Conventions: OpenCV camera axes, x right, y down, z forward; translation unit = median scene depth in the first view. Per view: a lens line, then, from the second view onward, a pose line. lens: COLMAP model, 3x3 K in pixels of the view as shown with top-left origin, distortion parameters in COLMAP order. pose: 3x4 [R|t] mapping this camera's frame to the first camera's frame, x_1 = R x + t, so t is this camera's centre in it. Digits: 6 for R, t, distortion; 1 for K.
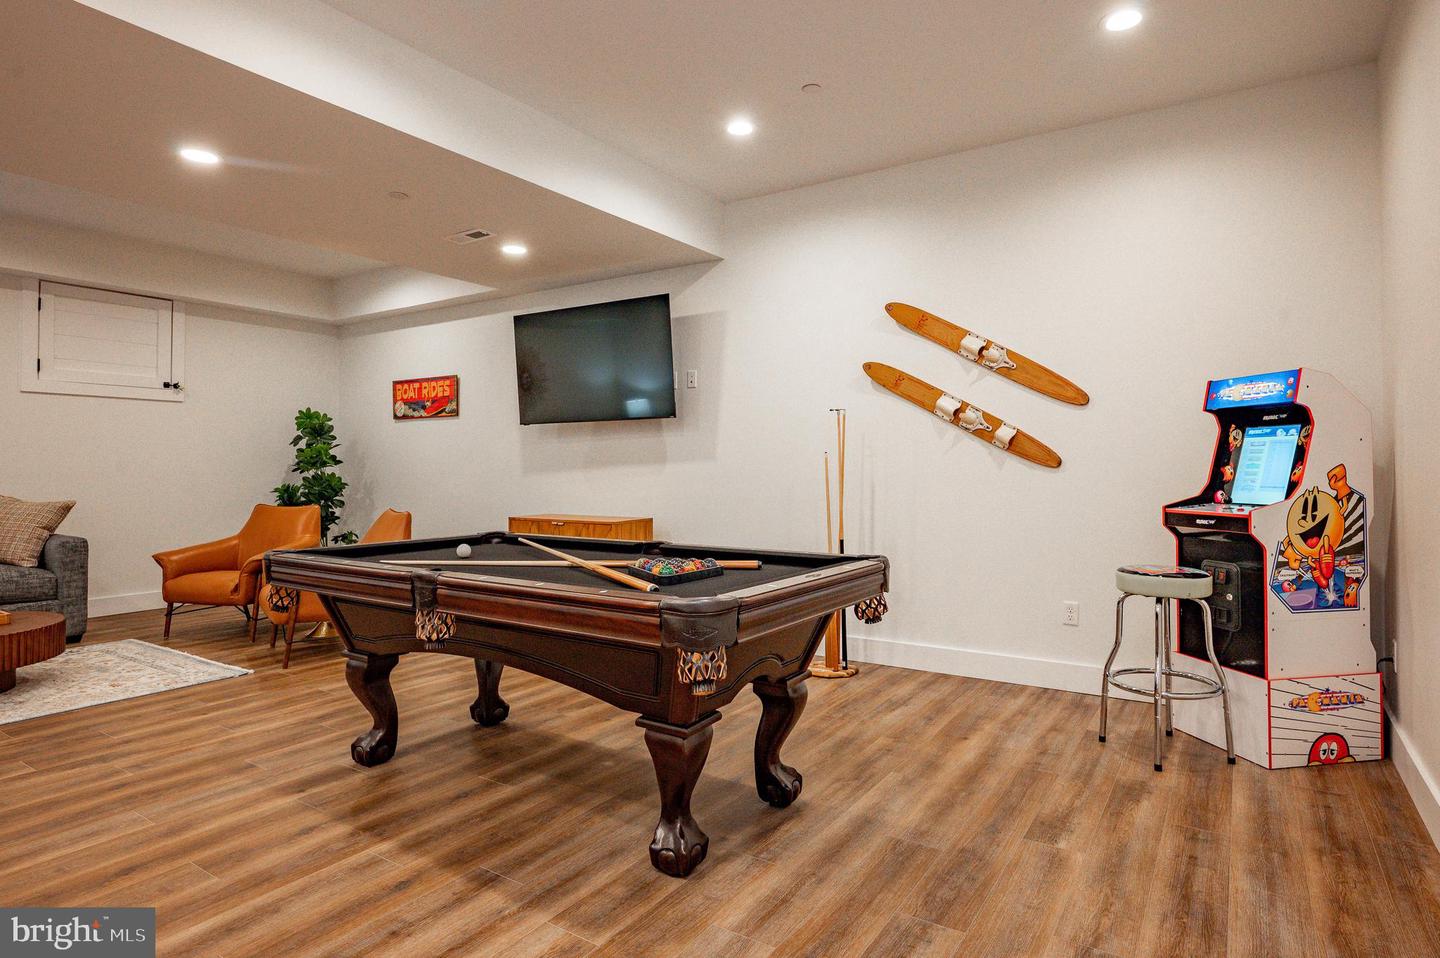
lens RADIAL K [[804.6, 0, 717.7], [0, 804.6, 452.6], [0, 0, 1]] dist [-0.000180, 0.000950]
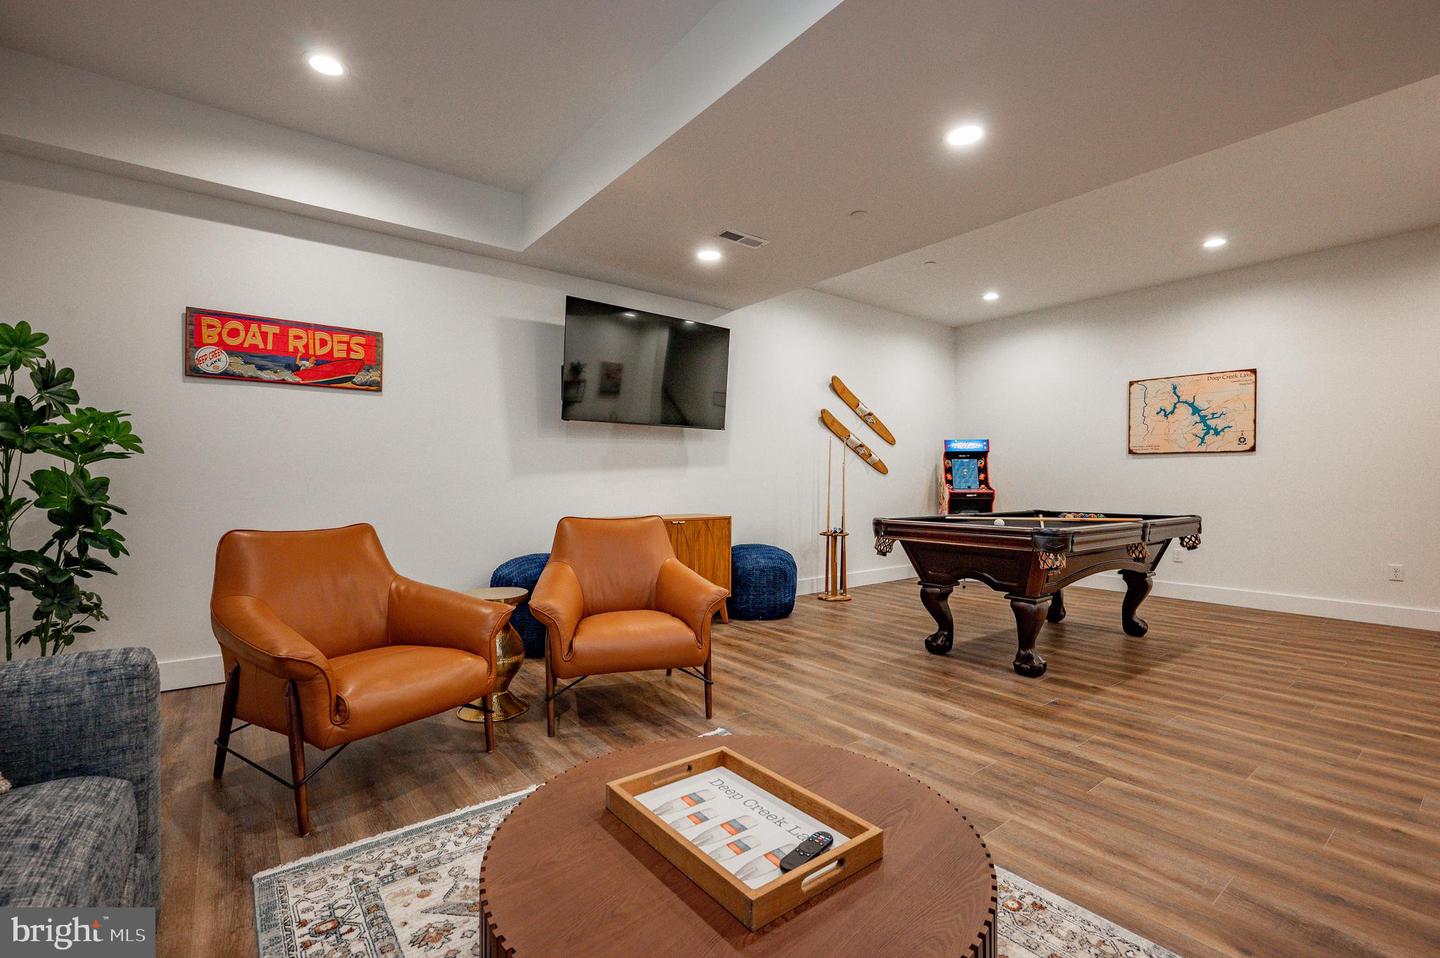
lens RADIAL K [[648.8, 0, 720.0], [0, 648.8, 479.0], [0, 0, 1]] dist [-0.000951, 0.000053]
pose [[0.293799, 0.007654, 0.955837, -0.807344], [-0.019217, 0.999813, -0.002100, 0.026716], [-0.955674, -0.017752, 0.293891, 0.575371]]
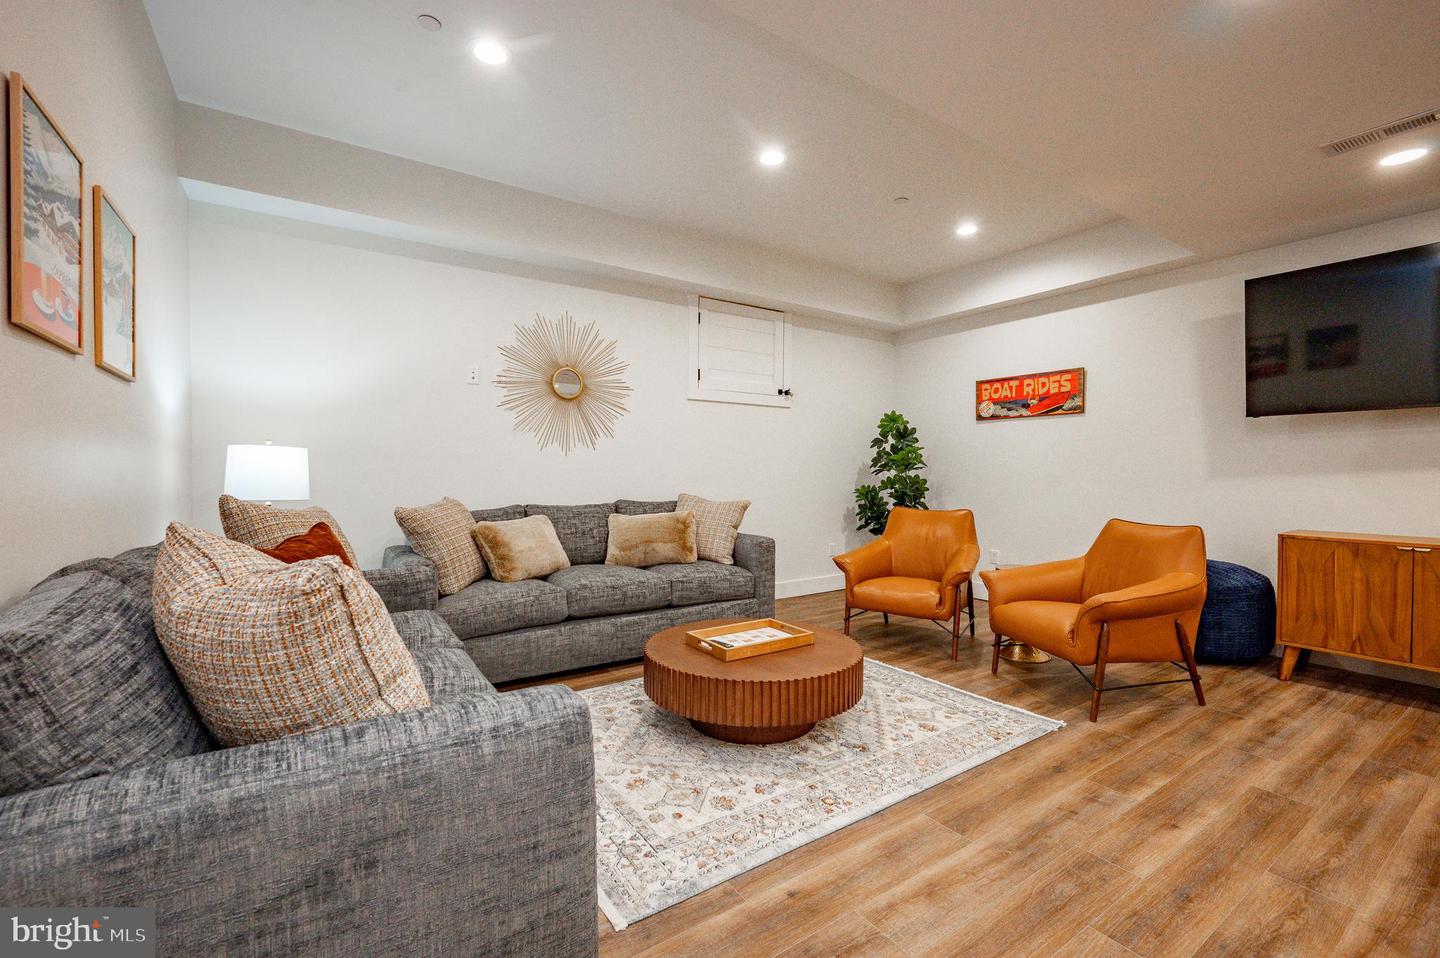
lens RADIAL K [[609.2, 0, 712.8], [0, 609.2, 483.9], [0, 0, 1]] dist [0.000406, 0.000011]
pose [[0.926042, 0.012761, -0.377204, -0.468584], [0.003156, 0.999131, 0.041550, 0.004177], [0.377407, -0.039667, 0.925198, 0.216832]]
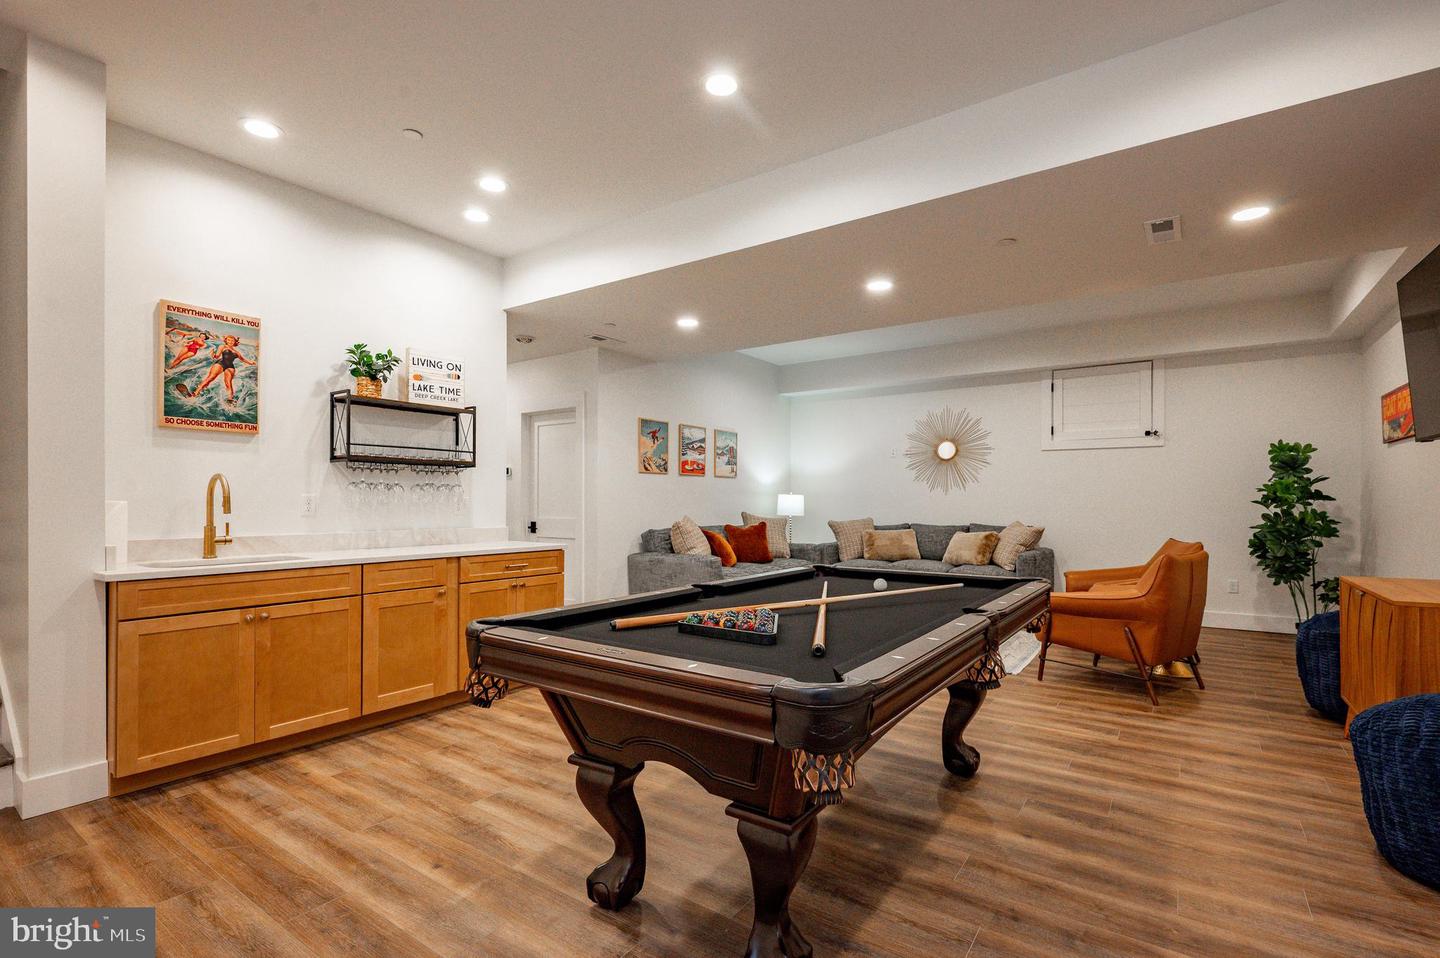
lens RADIAL K [[656.4, 0, 722.8], [0, 656.4, 493.9], [0, 0, 1]] dist [-0.000193, 0.000105]
pose [[-0.025845, -0.008571, -0.999629, 0.292942], [0.018919, 0.999780, -0.009061, 0.001487], [0.999487, -0.019146, -0.025678, 0.408692]]
